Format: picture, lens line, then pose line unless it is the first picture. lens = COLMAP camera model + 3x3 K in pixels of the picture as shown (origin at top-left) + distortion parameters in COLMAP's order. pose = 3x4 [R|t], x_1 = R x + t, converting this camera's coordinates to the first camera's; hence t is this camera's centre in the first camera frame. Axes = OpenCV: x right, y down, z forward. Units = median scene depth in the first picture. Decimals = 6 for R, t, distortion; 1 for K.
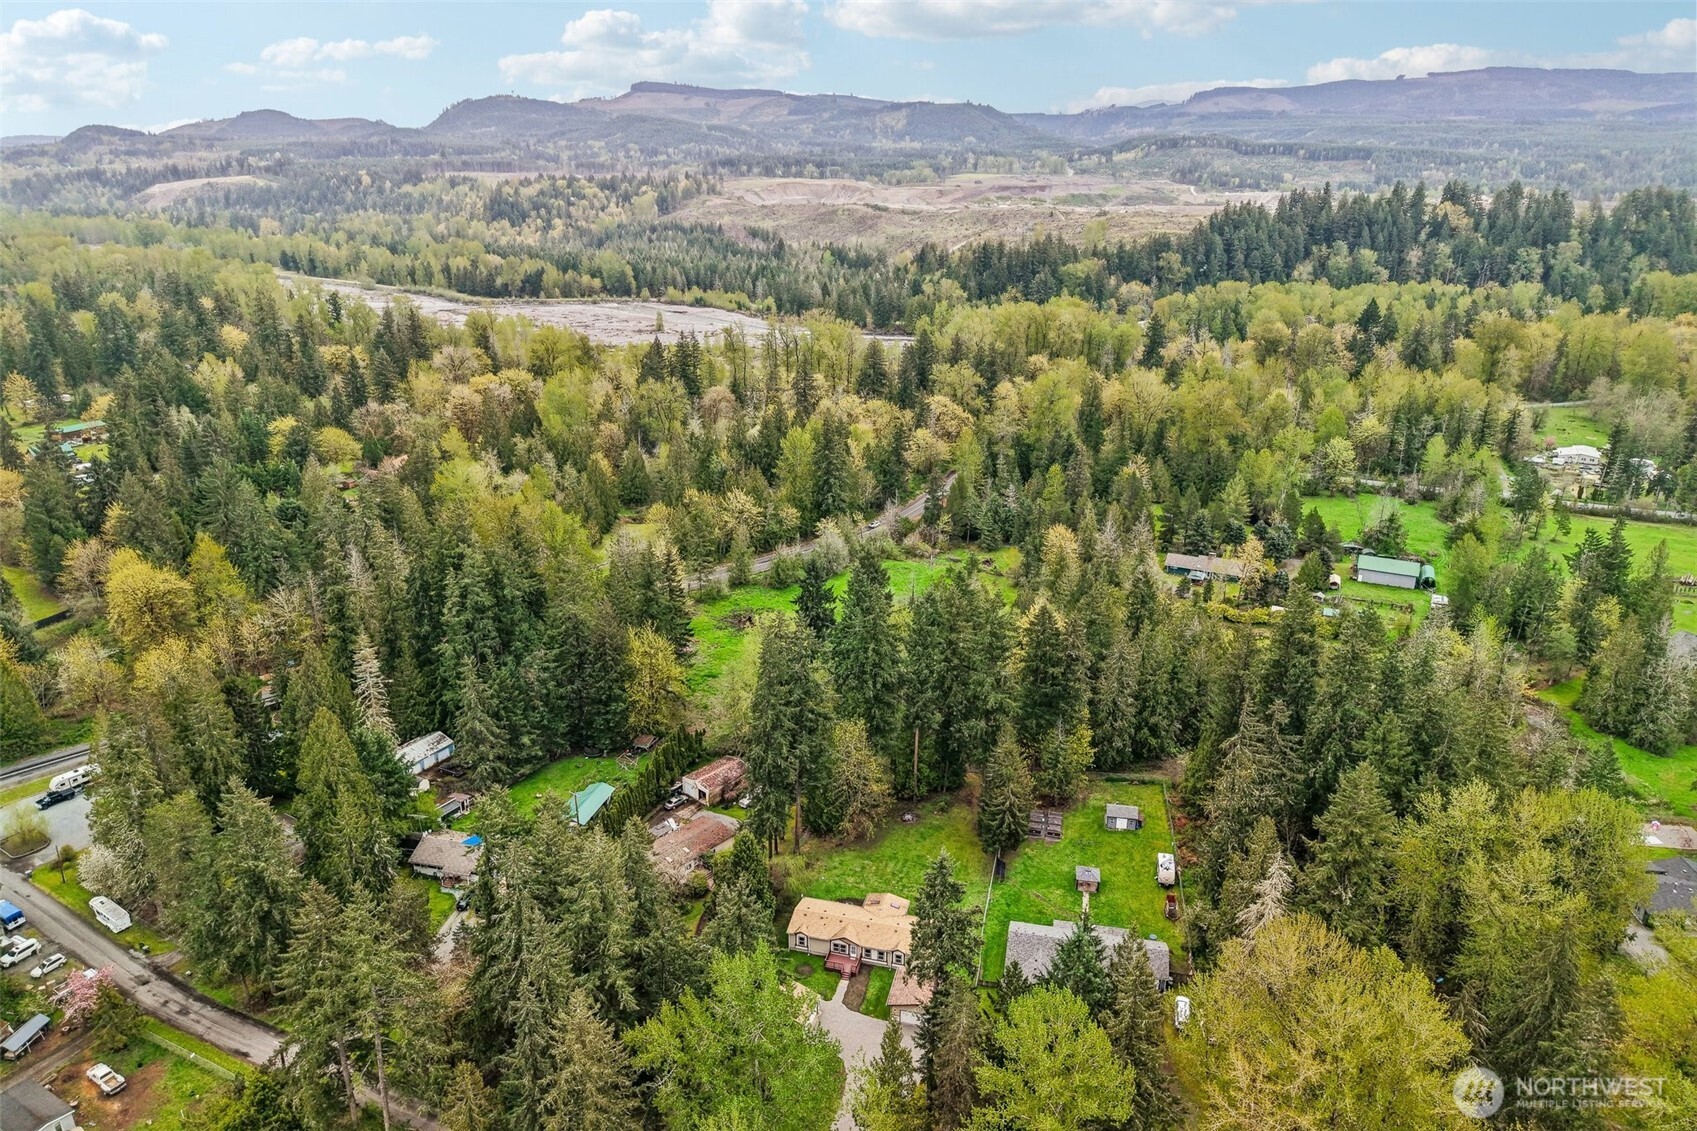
lens RADIAL K [[1162.3, 0, 848.5], [0, 1162.3, 565.5], [0, 0, 1]] dist [-0.005702, -0.001612]
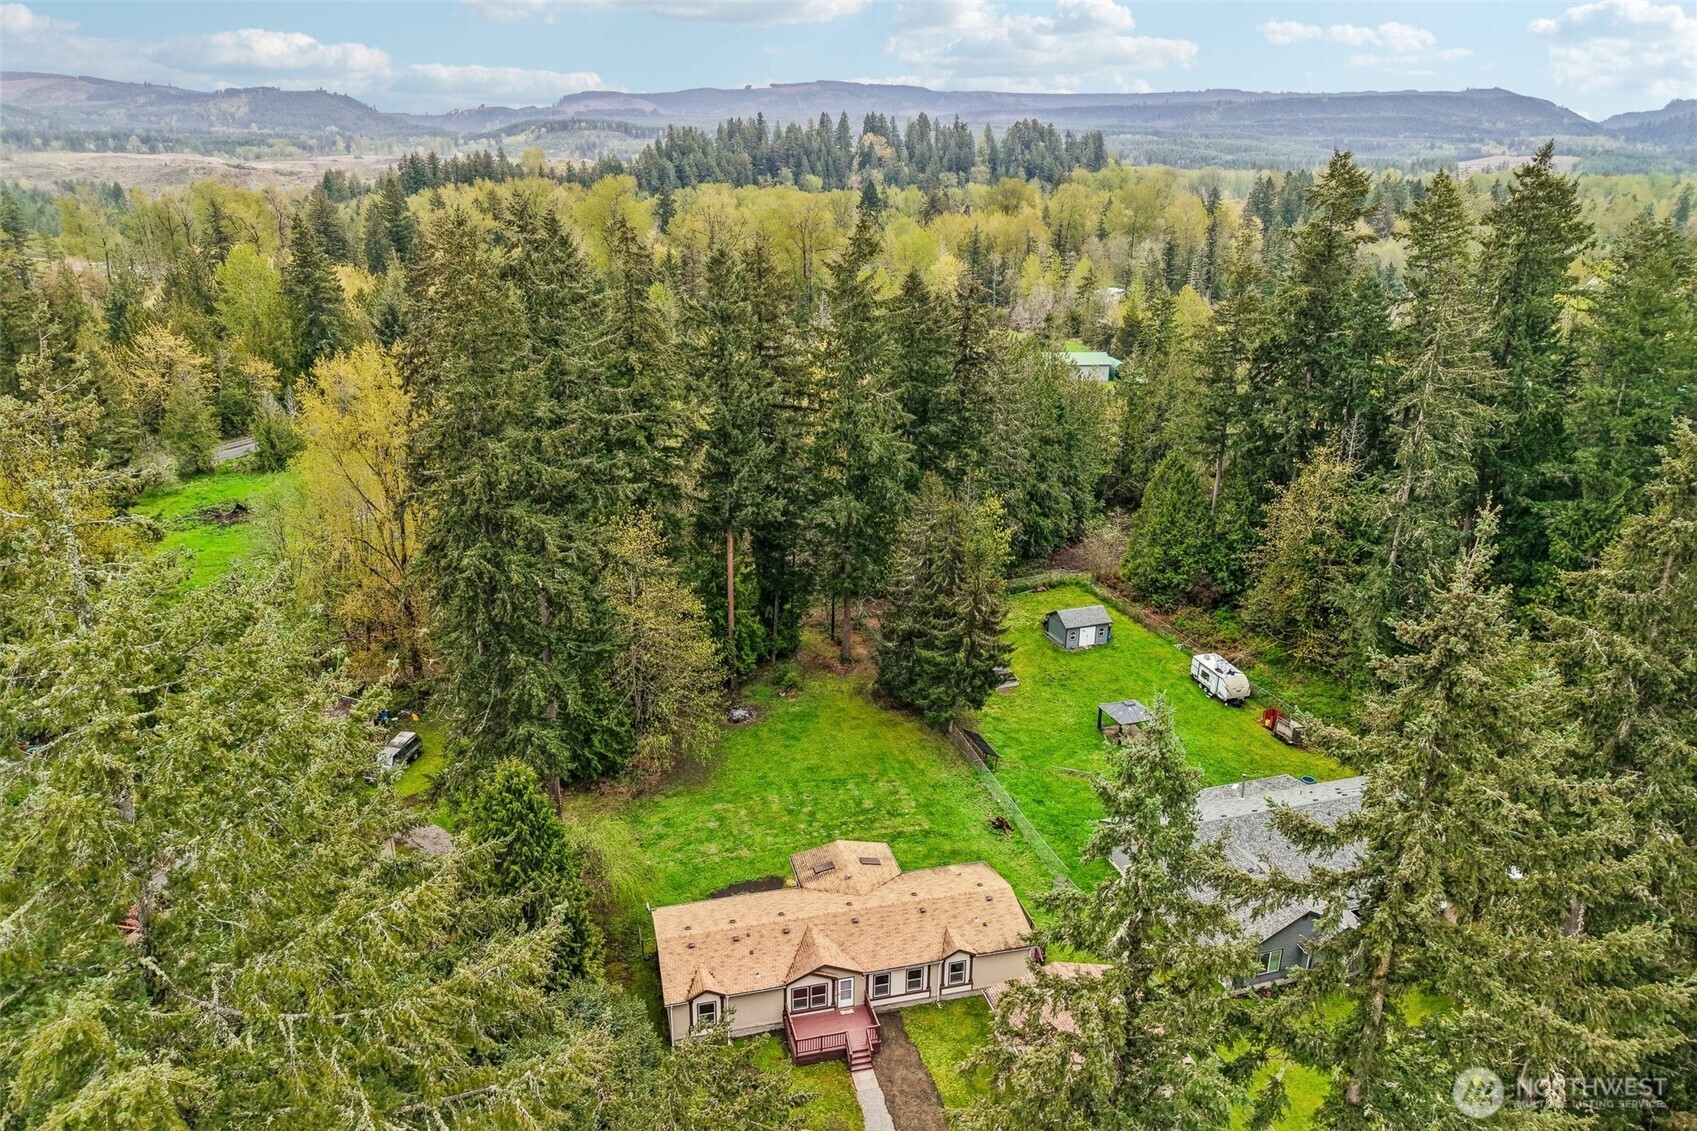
lens RADIAL K [[1162.3, 0, 848.5], [0, 1162.3, 565.5], [0, 0, 1]] dist [-0.005702, -0.001612]
pose [[0.873177, -0.169240, 0.457077, -0.029450], [0.180788, 0.983344, 0.018729, 0.037650], [-0.452633, 0.066280, 0.889230, 0.131073]]
